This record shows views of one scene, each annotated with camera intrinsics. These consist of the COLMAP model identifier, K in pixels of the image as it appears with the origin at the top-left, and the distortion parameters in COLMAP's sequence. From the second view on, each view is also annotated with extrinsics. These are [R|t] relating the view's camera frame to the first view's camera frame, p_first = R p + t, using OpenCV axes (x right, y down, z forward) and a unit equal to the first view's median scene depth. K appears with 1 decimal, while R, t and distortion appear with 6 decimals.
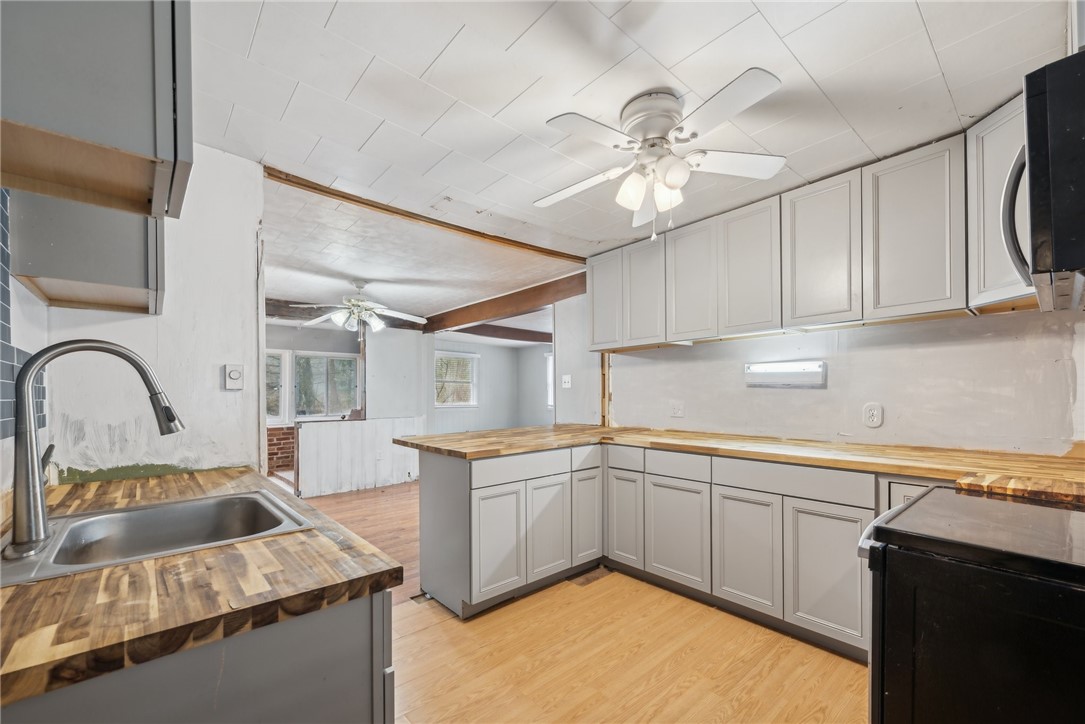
lens RADIAL K [[453.8, 0, 558.2], [0, 453.8, 387.4], [0, 0, 1]] dist [0.001040, 0.000027]
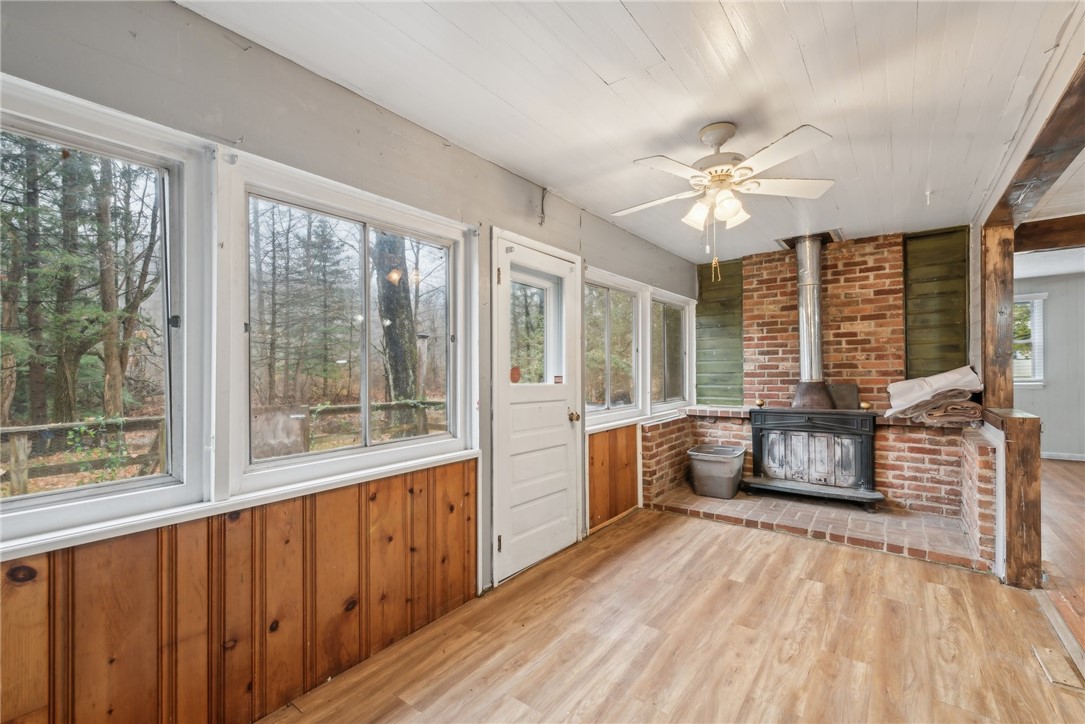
lens RADIAL K [[463.4, 0, 542.5], [0, 463.4, 362.0], [0, 0, 1]] dist [0.001652, 0.000143]
pose [[0.987304, -0.004837, 0.158771, -0.847745], [0.005556, 0.999976, -0.004085, 0.013867], [-0.158748, 0.004915, 0.987307, 0.467213]]
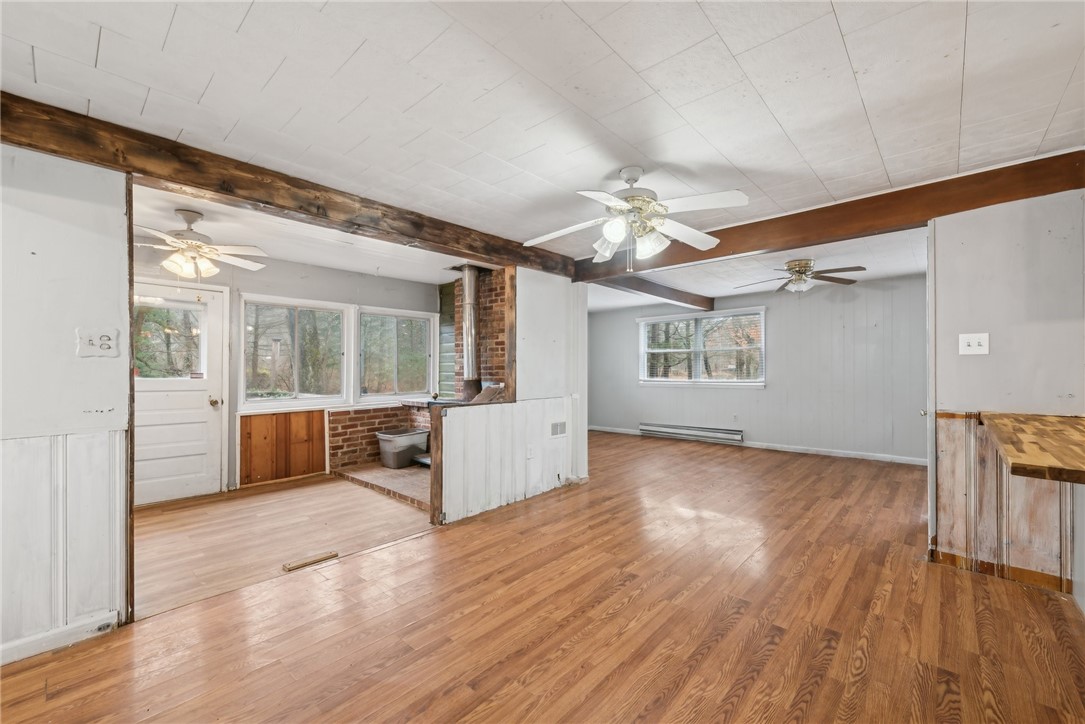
lens RADIAL K [[434.7, 0, 542.5], [0, 434.7, 362.0], [0, 0, 1]] dist [0.001771, 0.000032]
pose [[0.994907, 0.004113, 0.100717, -0.373979], [-0.004268, 0.999990, 0.001321, 0.008081], [-0.100710, -0.001744, 0.994914, 0.280150]]
